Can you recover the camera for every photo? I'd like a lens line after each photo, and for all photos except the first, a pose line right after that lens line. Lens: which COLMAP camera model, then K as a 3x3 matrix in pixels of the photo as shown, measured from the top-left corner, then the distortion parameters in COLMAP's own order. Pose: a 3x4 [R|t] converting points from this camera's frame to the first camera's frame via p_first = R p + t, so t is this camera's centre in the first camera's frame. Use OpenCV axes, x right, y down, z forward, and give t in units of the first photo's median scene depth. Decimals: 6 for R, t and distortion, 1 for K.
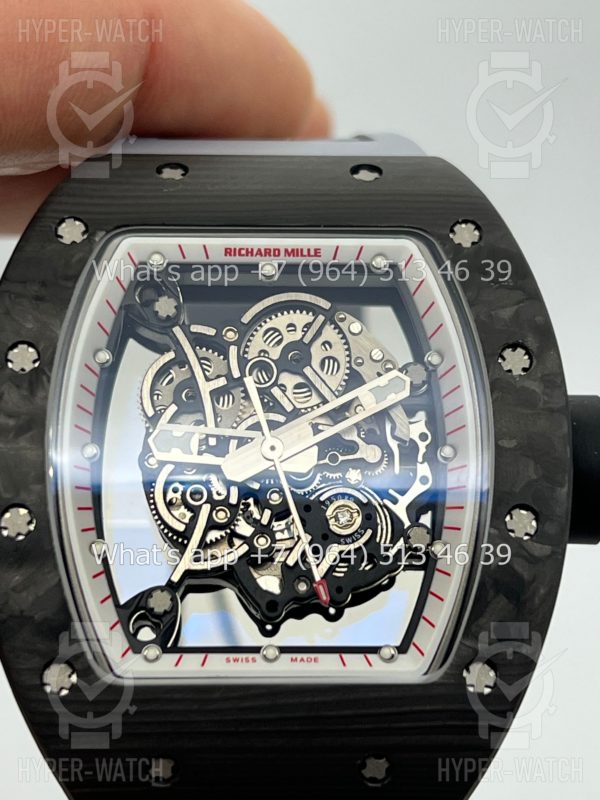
lens RADIAL K [[1832.3, 0, 301.3], [0, 1832.3, 410.3], [0, 0, 1]] dist [0.178612, 0.022839]
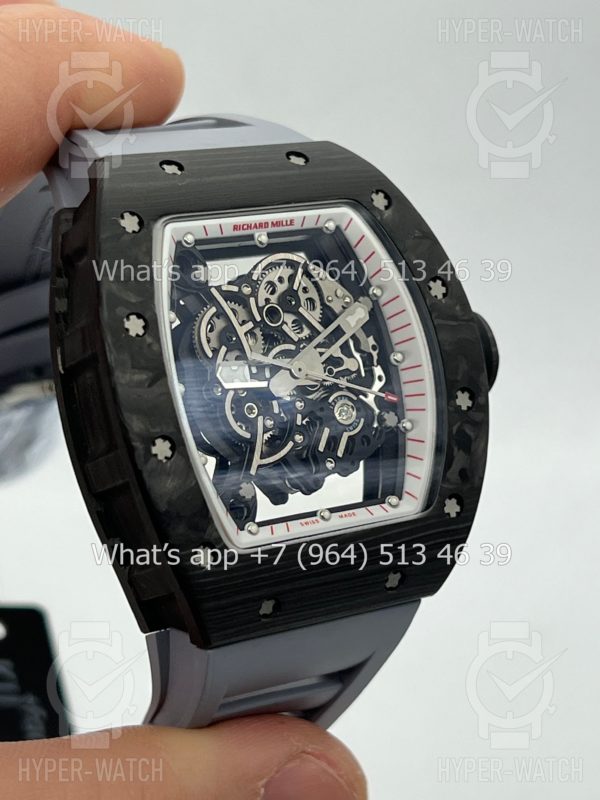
lens RADIAL K [[1832.3, 0, 301.3], [0, 1832.3, 410.3], [0, 0, 1]] dist [0.178612, 0.022839]
pose [[0.859437, -0.134525, 0.493225, -0.684180], [0.086695, 0.989136, 0.118718, -0.110433], [-0.503837, -0.059270, 0.861763, -0.189714]]
